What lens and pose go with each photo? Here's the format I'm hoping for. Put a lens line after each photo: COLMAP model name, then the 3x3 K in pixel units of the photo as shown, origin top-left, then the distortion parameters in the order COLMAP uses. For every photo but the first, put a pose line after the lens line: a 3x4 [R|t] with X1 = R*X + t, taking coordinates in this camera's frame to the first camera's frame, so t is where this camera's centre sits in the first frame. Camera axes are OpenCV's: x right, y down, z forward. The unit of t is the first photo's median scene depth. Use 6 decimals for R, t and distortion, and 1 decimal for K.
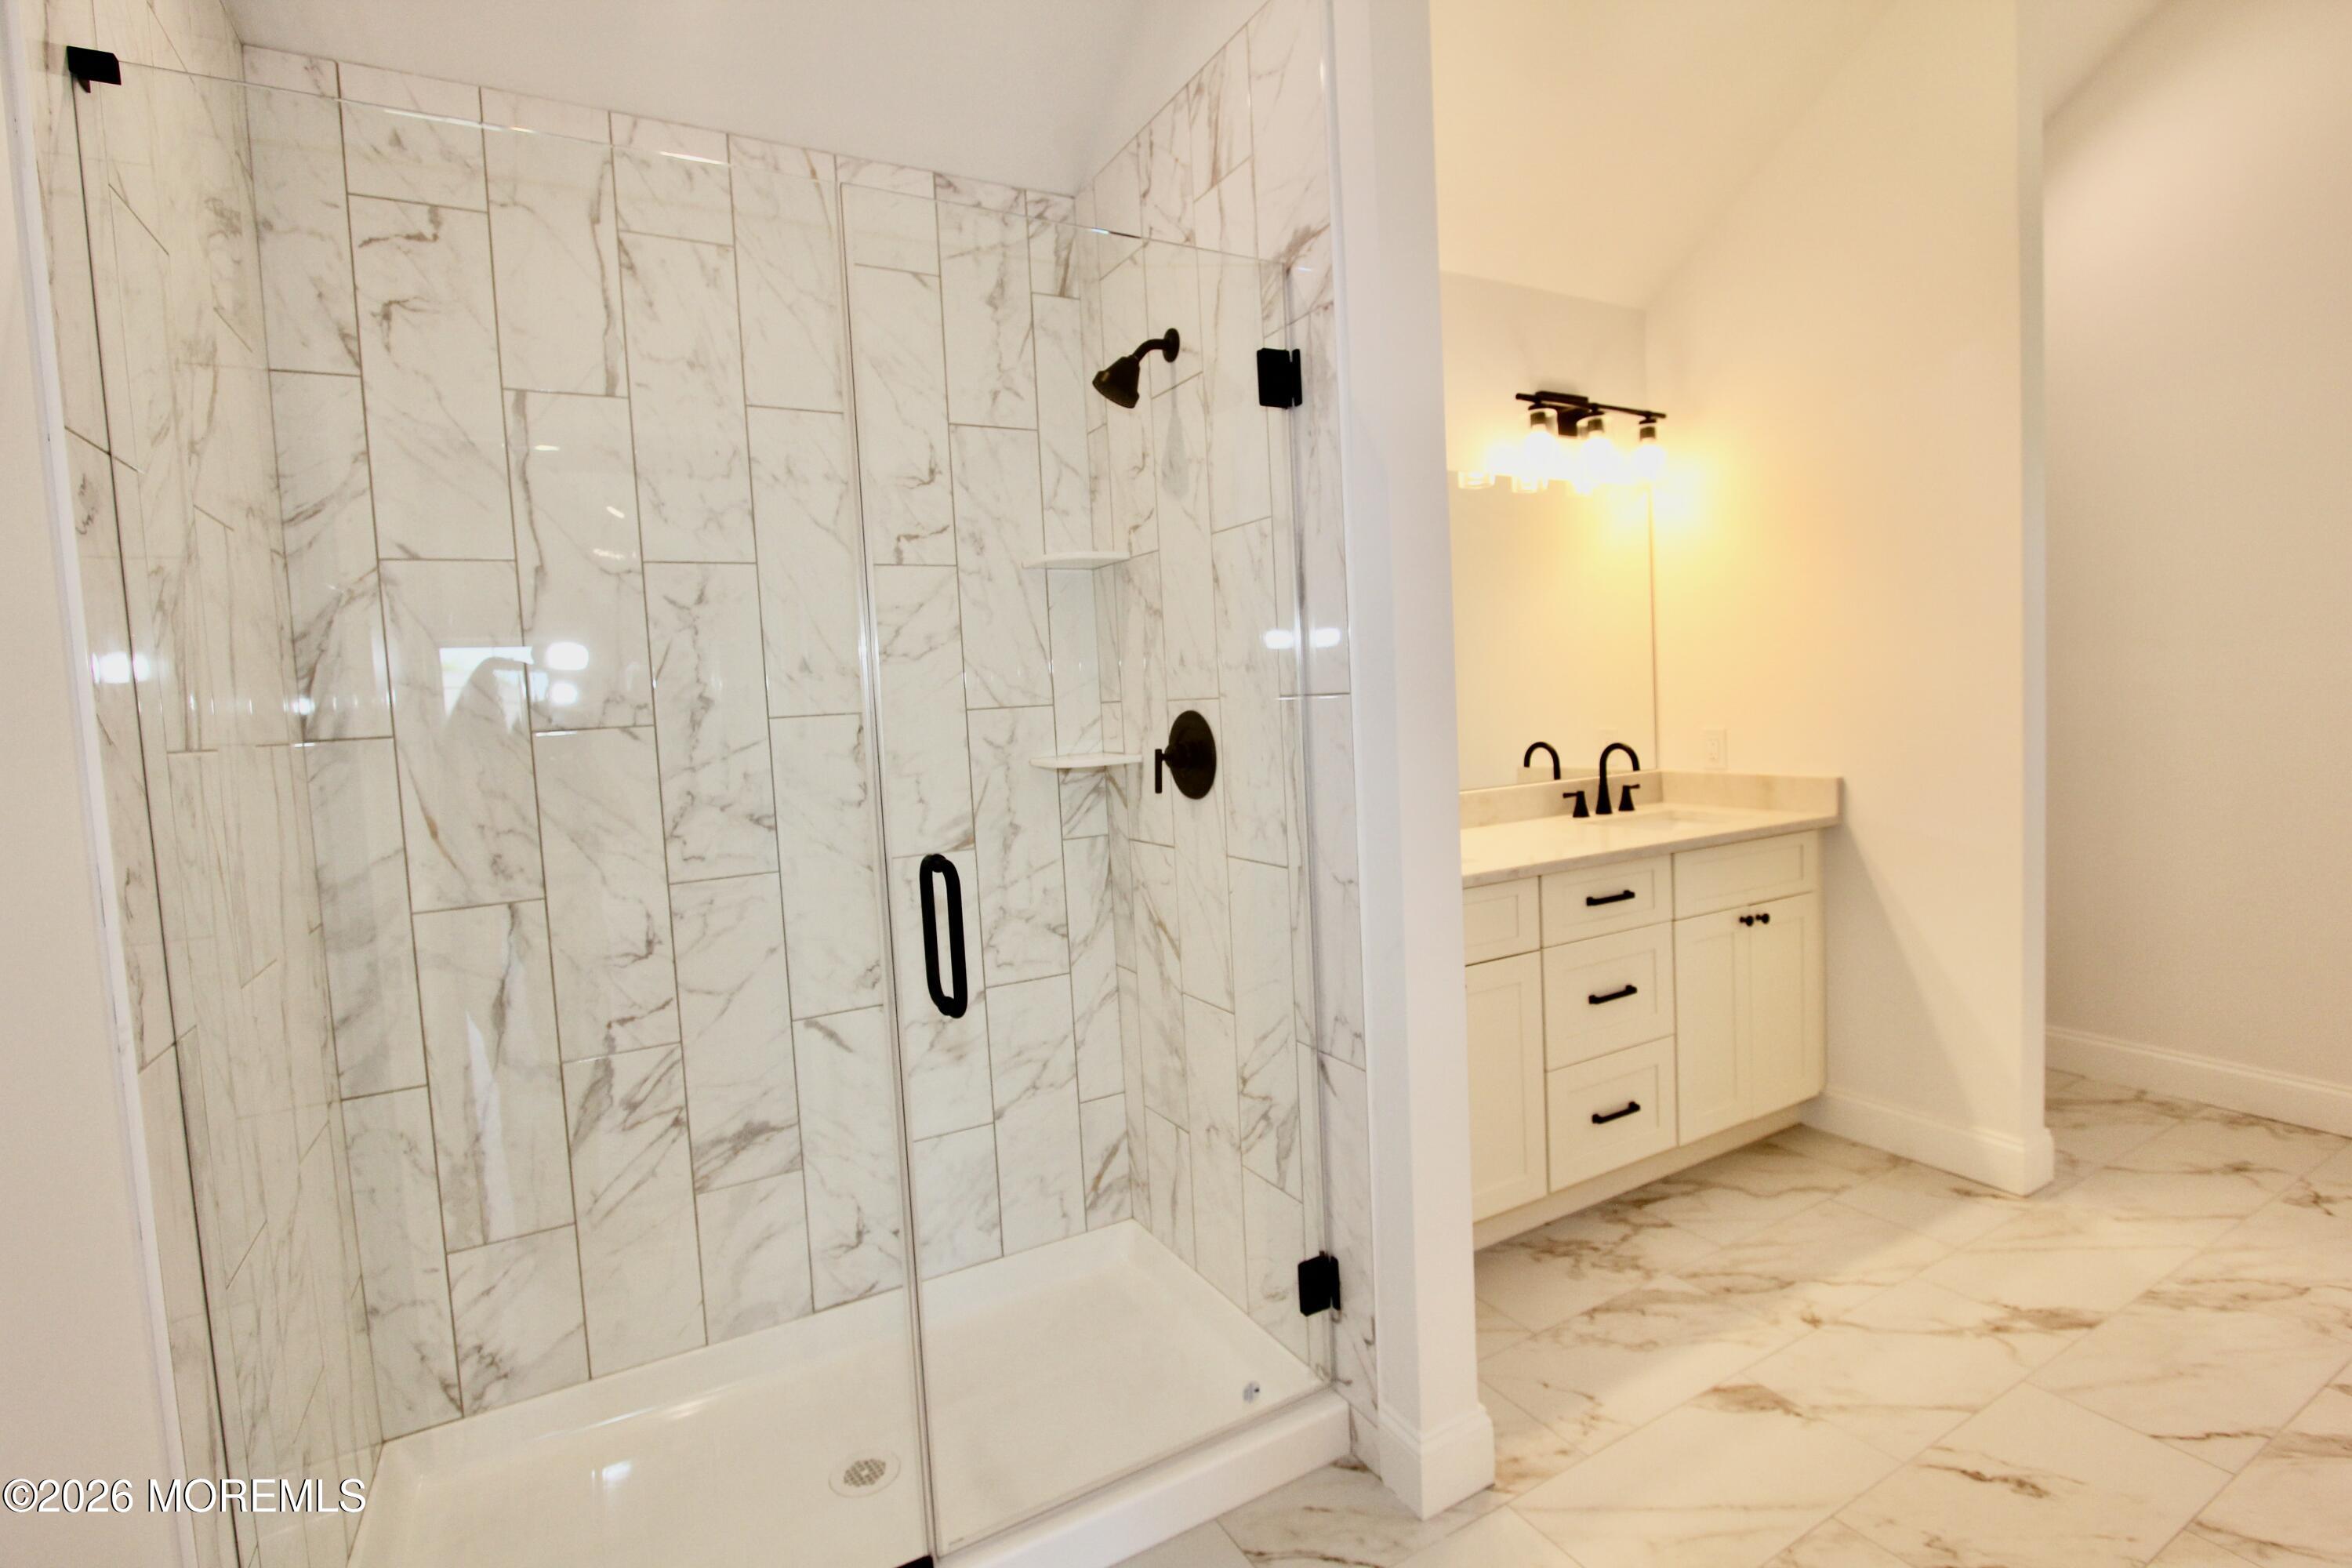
lens RADIAL K [[1078.8, 0, 1191.4], [0, 1078.8, 768.0], [0, 0, 1]] dist [-0.018676, 0.005436]
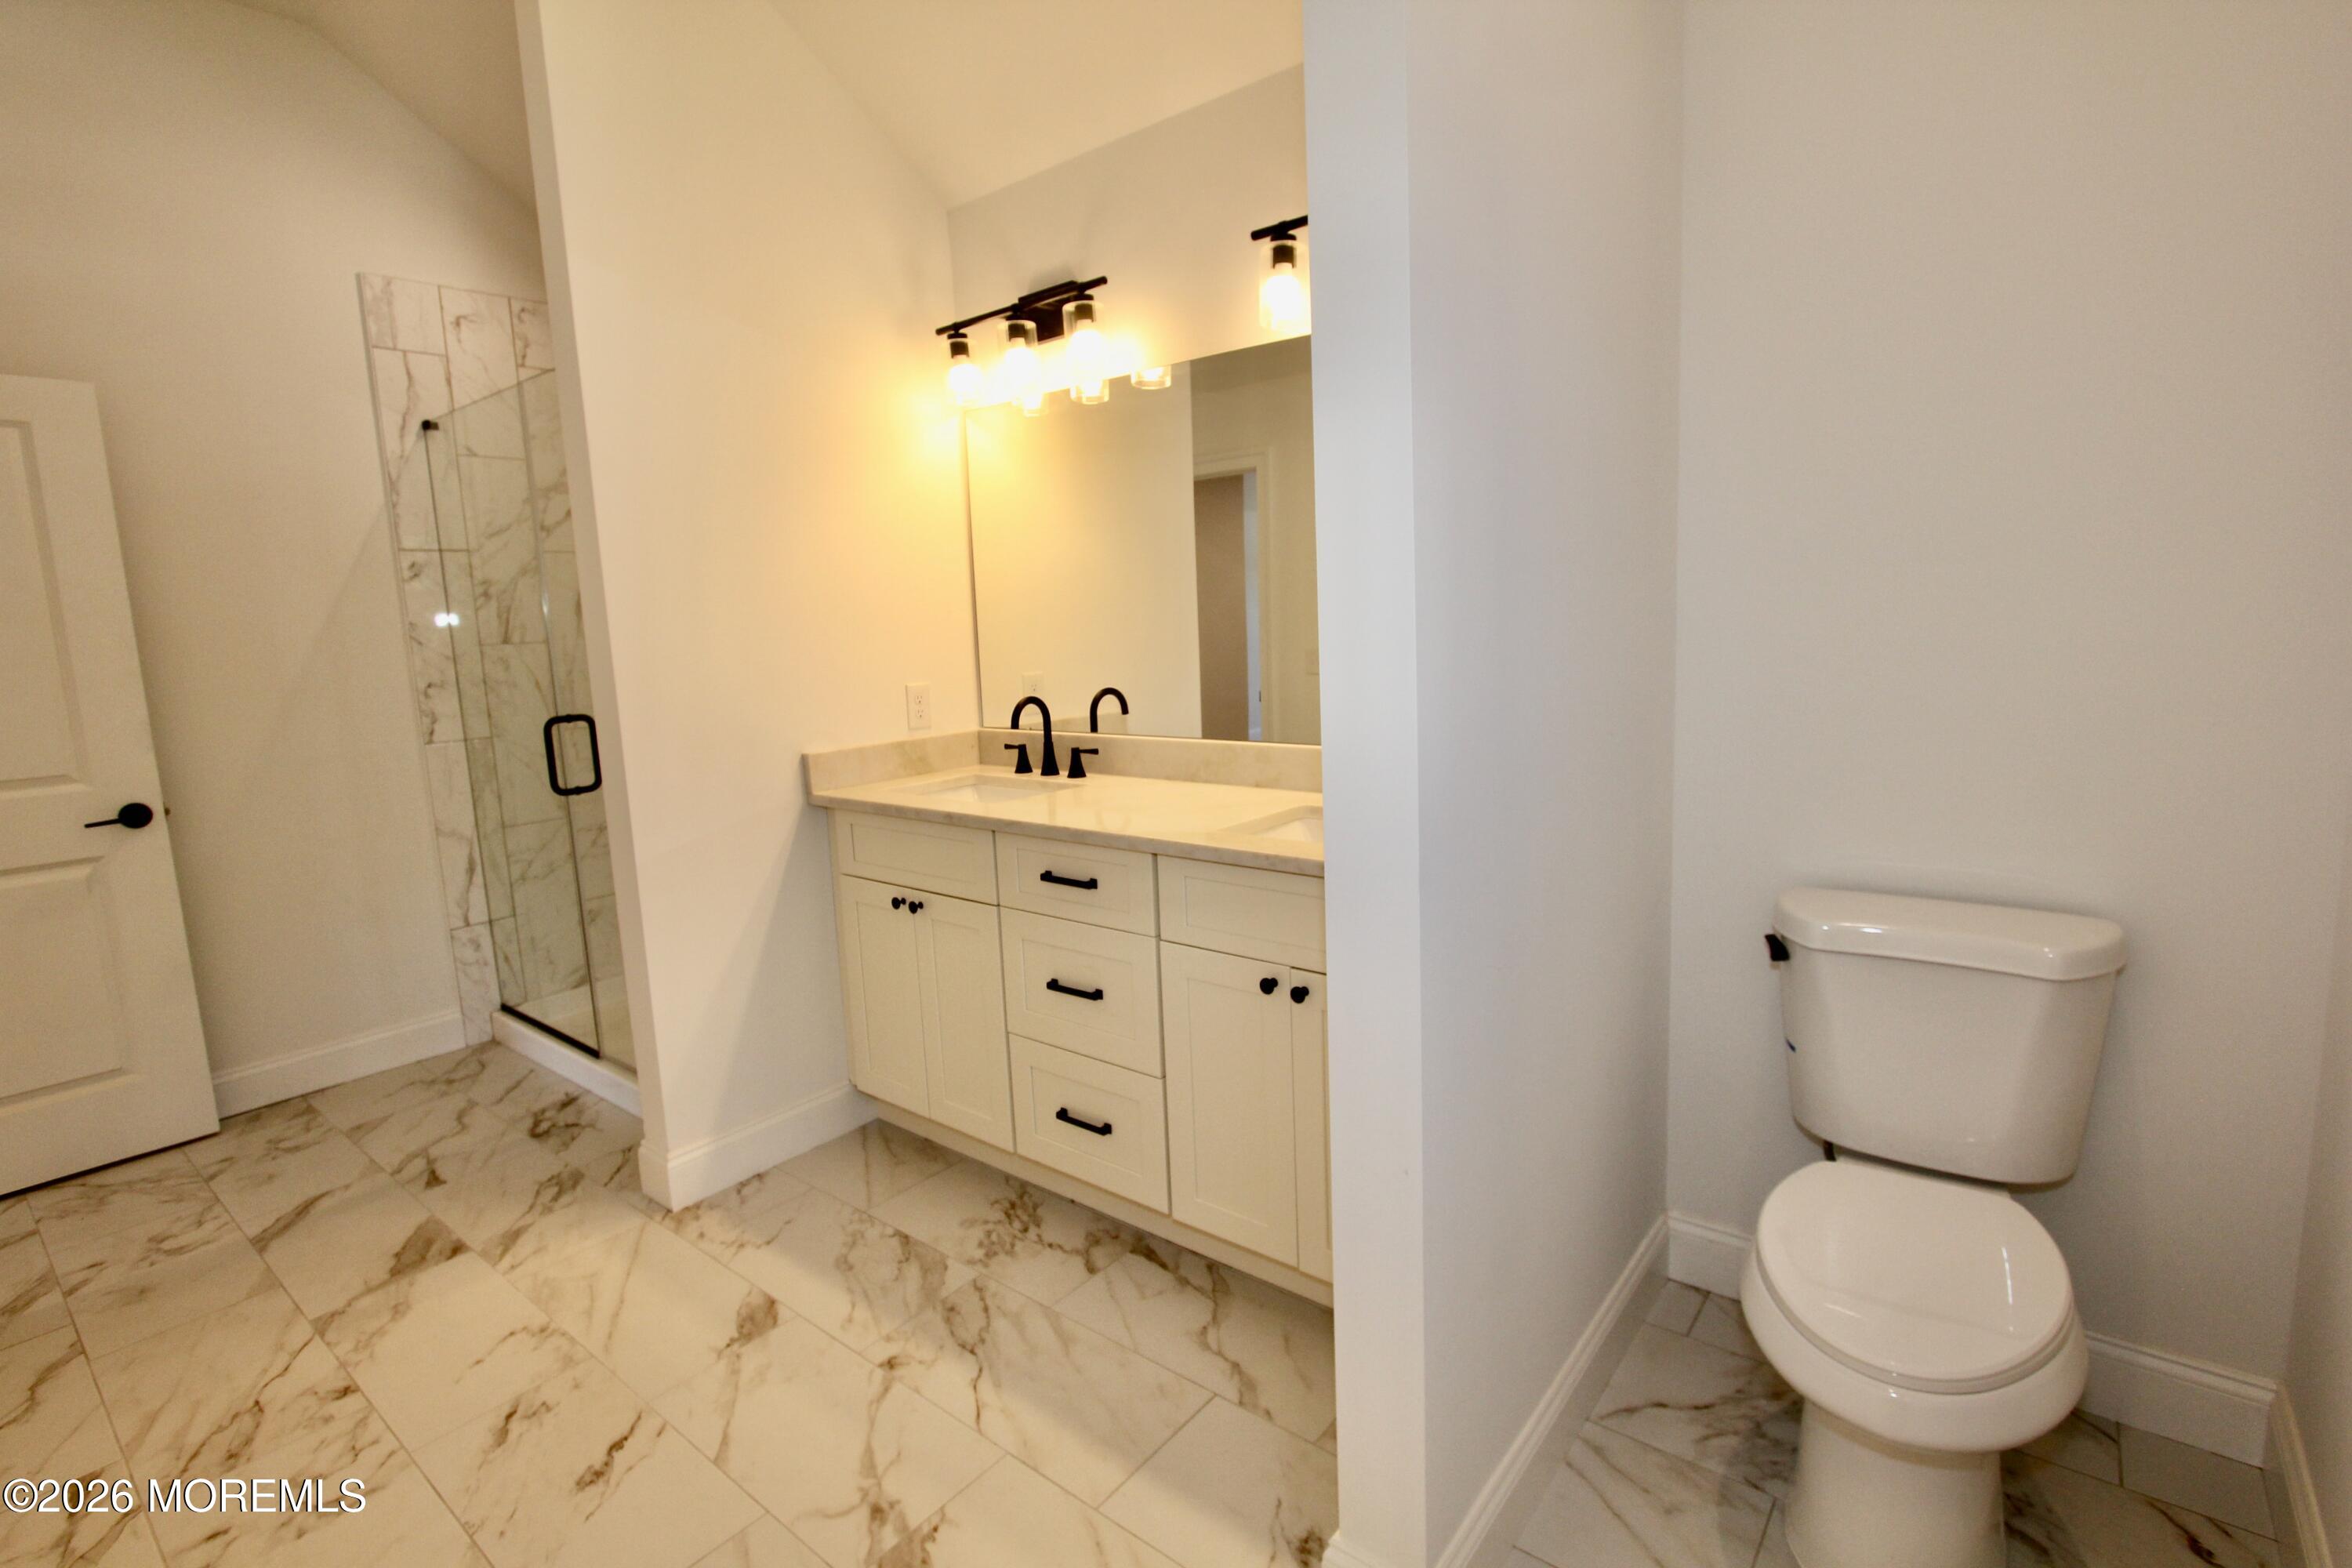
lens RADIAL K [[1101.7, 0, 1178.2], [0, 1101.7, 717.1], [0, 0, 1]] dist [0.000569, -0.000016]
pose [[0.377281, 0.122988, -0.917896, 1.262412], [-0.038103, 0.992365, 0.117304, -0.115828], [0.925315, -0.009282, 0.379087, 0.766358]]
